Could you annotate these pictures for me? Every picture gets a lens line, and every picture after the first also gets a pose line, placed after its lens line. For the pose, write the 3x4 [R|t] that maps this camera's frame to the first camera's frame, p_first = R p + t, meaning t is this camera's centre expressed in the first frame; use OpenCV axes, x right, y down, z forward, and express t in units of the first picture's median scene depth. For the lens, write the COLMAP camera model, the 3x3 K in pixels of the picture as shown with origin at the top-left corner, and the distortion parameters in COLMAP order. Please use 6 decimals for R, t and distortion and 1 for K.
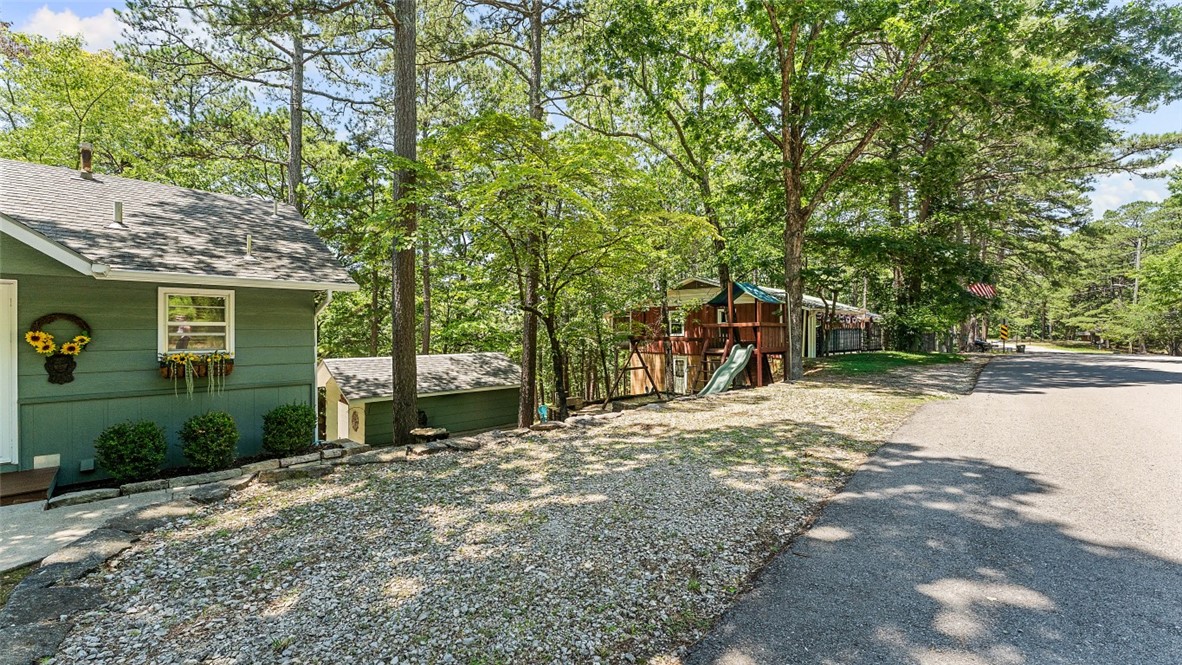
lens RADIAL K [[481.5, 0, 591.9], [0, 481.5, 331.1], [0, 0, 1]] dist [-0.005770, 0.002056]
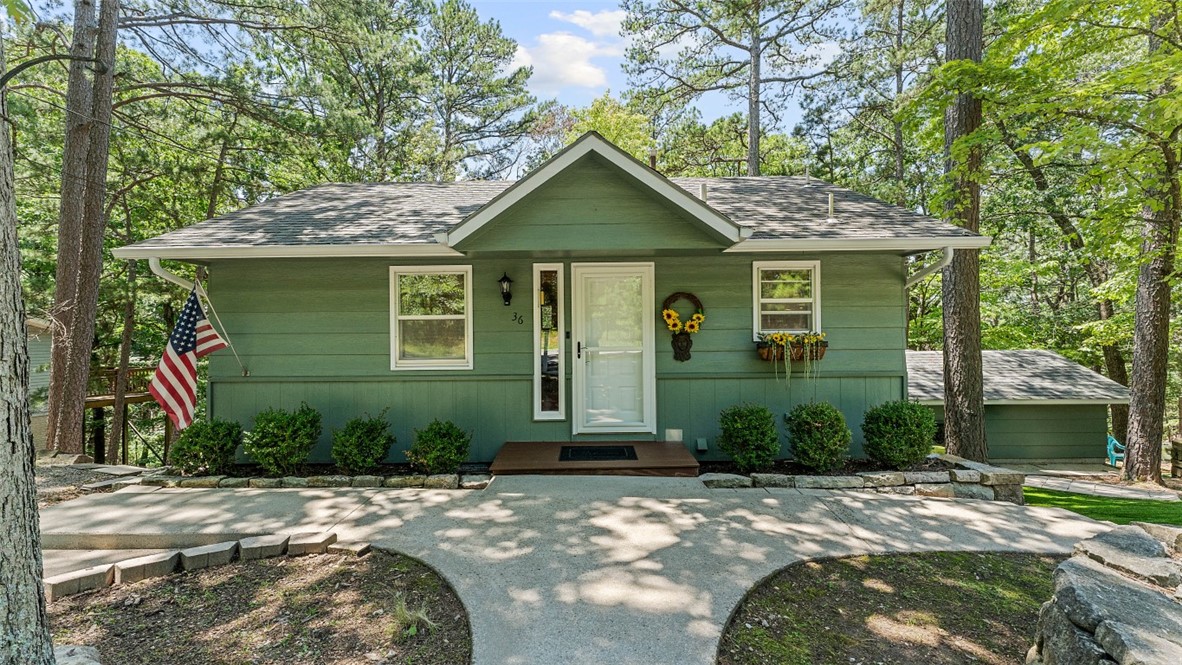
lens RADIAL K [[481.5, 0, 581.0], [0, 481.5, 329.7], [0, 0, 1]] dist [-0.005770, 0.002056]
pose [[0.706272, -0.011496, -0.707848, -0.462222], [0.009383, 0.999932, -0.006877, 0.041711], [0.707879, -0.001785, 0.706332, 0.105034]]
